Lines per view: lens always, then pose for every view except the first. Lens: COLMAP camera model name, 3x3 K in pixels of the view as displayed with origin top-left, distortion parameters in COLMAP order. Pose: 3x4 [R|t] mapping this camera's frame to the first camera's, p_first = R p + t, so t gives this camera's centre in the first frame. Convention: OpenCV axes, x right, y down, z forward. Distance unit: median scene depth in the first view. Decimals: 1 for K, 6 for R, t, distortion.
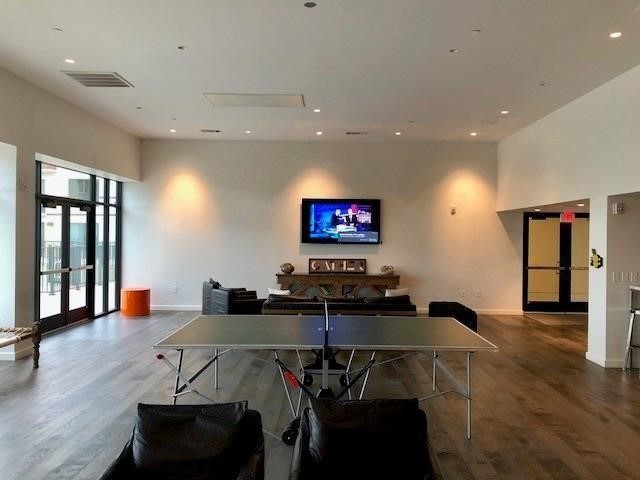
lens RADIAL K [[529.9, 0, 320.6], [0, 529.9, 239.2], [0, 0, 1]] dist [0.005296, 0.000857]
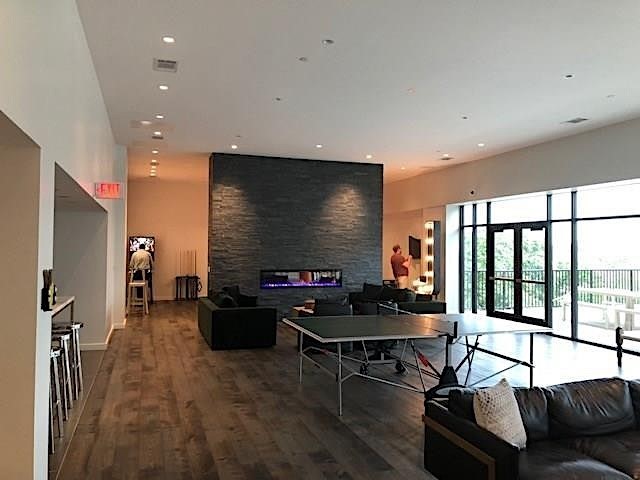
lens RADIAL K [[529.9, 0, 319.8], [0, 529.9, 239.0], [0, 0, 1]] dist [0.005296, 0.000857]
pose [[-0.943666, -0.011548, -0.330697, 0.628978], [-0.006781, 0.999856, -0.015568, -0.004505], [0.330829, -0.012448, -0.943609, 2.112933]]
